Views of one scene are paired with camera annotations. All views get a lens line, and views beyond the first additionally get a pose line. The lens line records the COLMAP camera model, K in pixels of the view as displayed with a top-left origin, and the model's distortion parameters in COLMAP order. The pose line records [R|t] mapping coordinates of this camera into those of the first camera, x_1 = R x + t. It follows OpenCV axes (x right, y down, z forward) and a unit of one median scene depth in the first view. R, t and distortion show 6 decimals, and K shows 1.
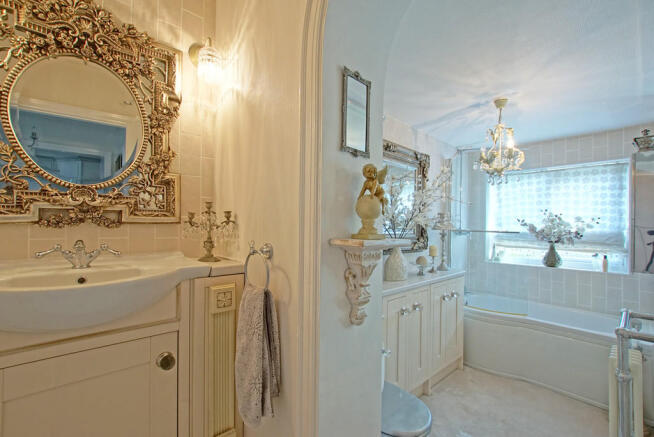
lens RADIAL K [[287.4, 0, 328.4], [0, 287.4, 220.3], [0, 0, 1]] dist [-0.011846, -0.000314]
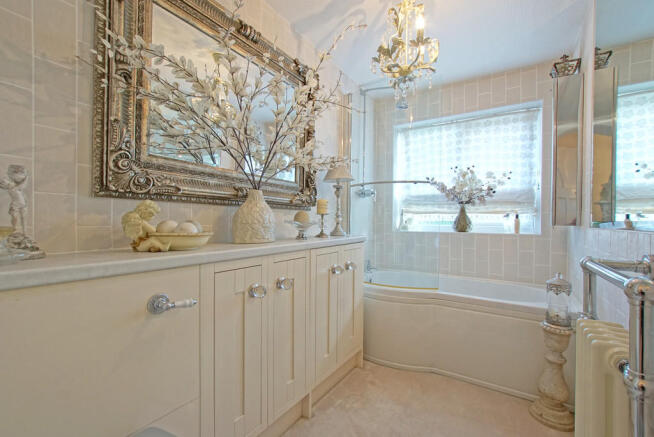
lens RADIAL K [[287.4, 0, 326.2], [0, 287.4, 218.8], [0, 0, 1]] dist [-0.011846, -0.000314]
pose [[0.967366, -0.006057, 0.253309, 0.184621], [0.001248, 0.999816, 0.019142, 0.115520], [-0.253378, -0.018201, 0.967196, 0.294671]]
